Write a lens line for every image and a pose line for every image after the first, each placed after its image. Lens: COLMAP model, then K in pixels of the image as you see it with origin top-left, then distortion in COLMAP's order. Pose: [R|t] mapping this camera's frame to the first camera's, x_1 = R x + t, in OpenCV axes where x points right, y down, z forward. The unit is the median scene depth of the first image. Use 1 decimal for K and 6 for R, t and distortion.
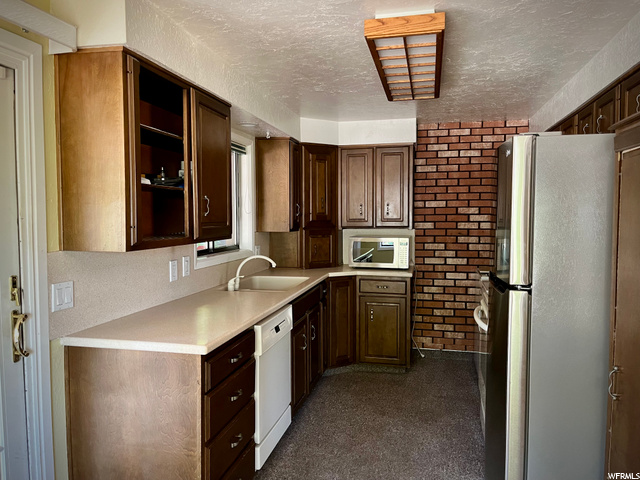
lens RADIAL K [[481.0, 0, 320.0], [0, 481.0, 238.8], [0, 0, 1]] dist [0.022778, -0.018369]
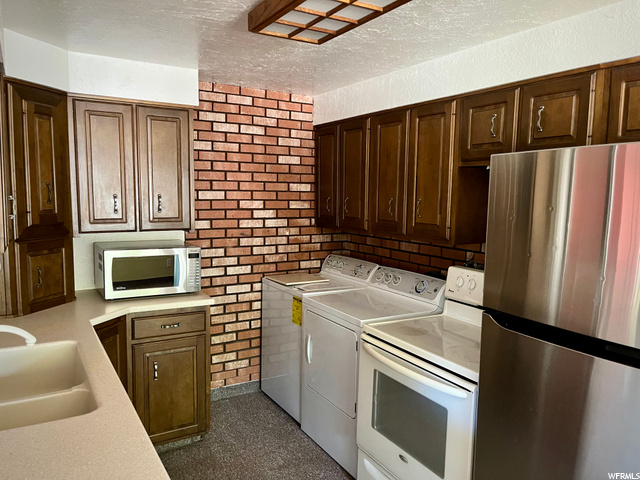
lens RADIAL K [[481.0, 0, 318.4], [0, 481.0, 244.4], [0, 0, 1]] dist [0.022778, -0.018369]
pose [[0.727896, -0.060840, 0.682983, -0.148375], [0.018494, 0.997435, 0.069141, -0.045768], [-0.685438, -0.037697, 0.727154, 0.358943]]
